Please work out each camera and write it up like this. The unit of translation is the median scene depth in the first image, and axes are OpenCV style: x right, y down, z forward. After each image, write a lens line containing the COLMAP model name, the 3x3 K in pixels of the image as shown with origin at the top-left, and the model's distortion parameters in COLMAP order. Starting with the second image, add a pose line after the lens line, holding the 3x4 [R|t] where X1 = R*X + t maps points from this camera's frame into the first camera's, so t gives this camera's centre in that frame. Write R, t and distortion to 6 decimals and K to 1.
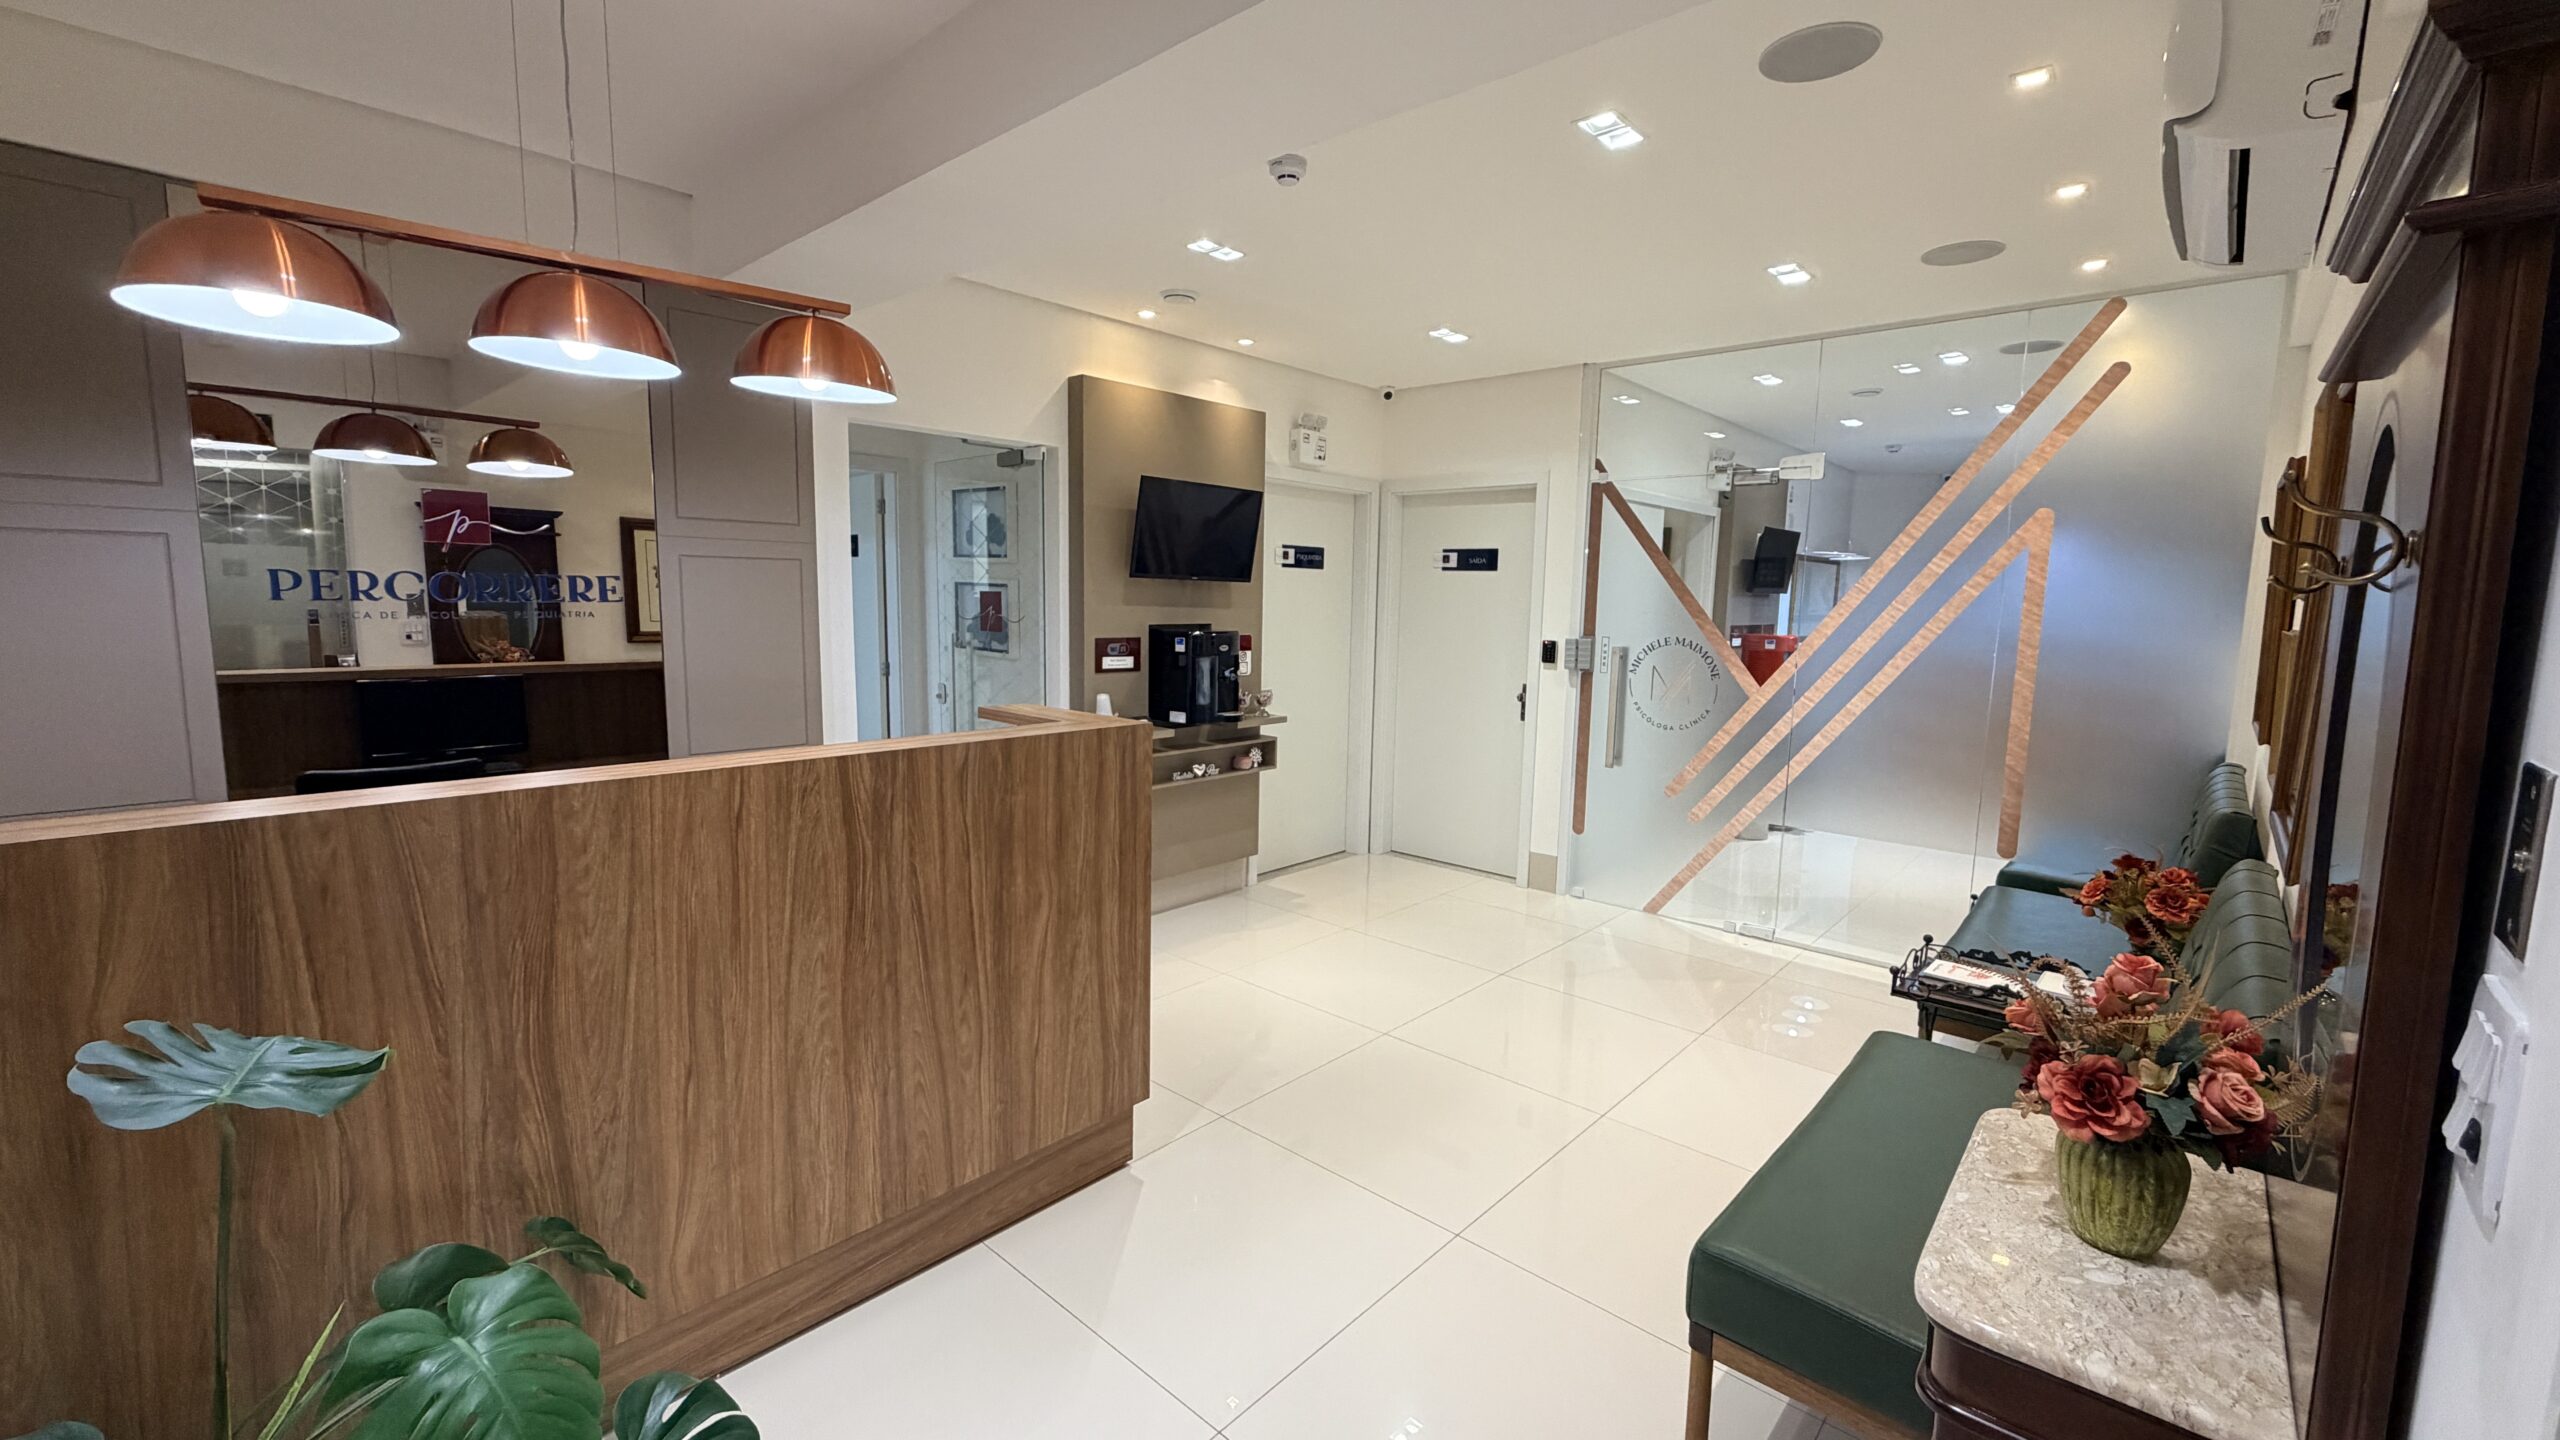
lens RADIAL K [[1016.5, 0, 1286.7], [0, 1016.5, 715.2], [0, 0, 1]] dist [-0.003276, -0.000257]
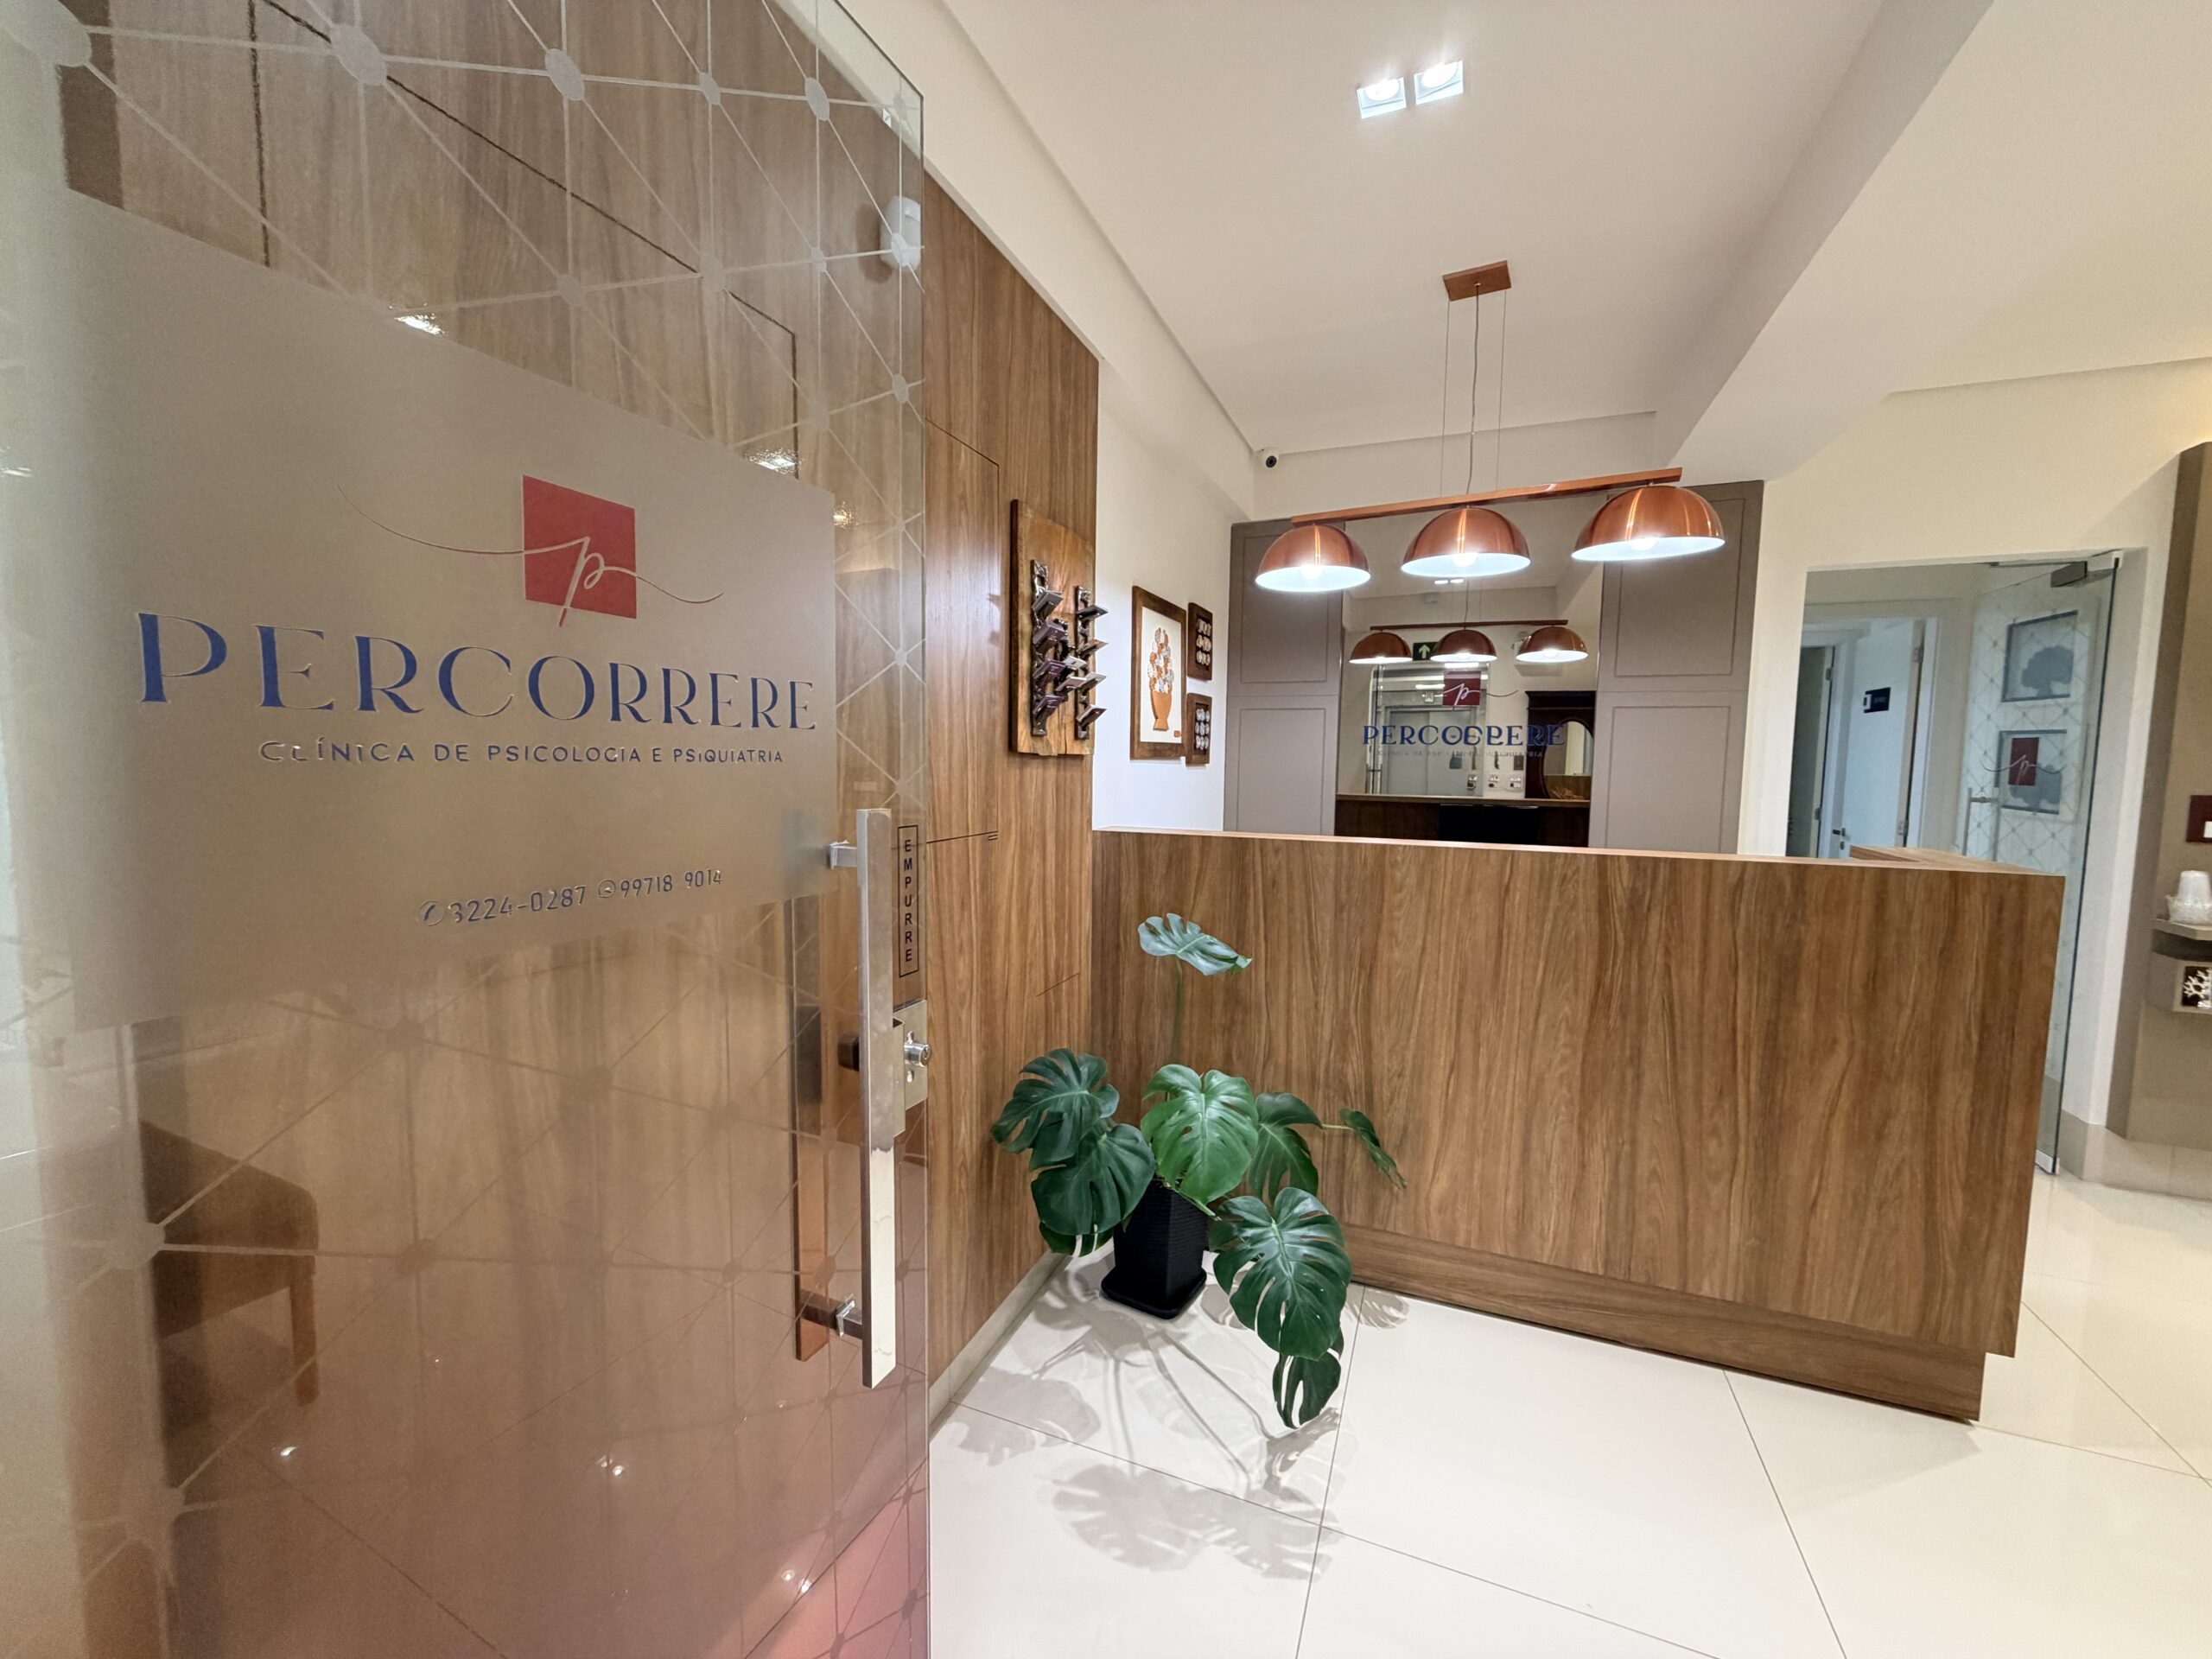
lens RADIAL K [[877.6, 0, 1106.6], [0, 877.6, 826.1], [0, 0, 1]] dist [0.000681, -0.000130]
pose [[0.344334, 0.062246, -0.936782, 0.314510], [-0.113849, 0.993205, 0.024148, 0.048041], [0.931919, 0.098337, 0.349081, 0.105071]]
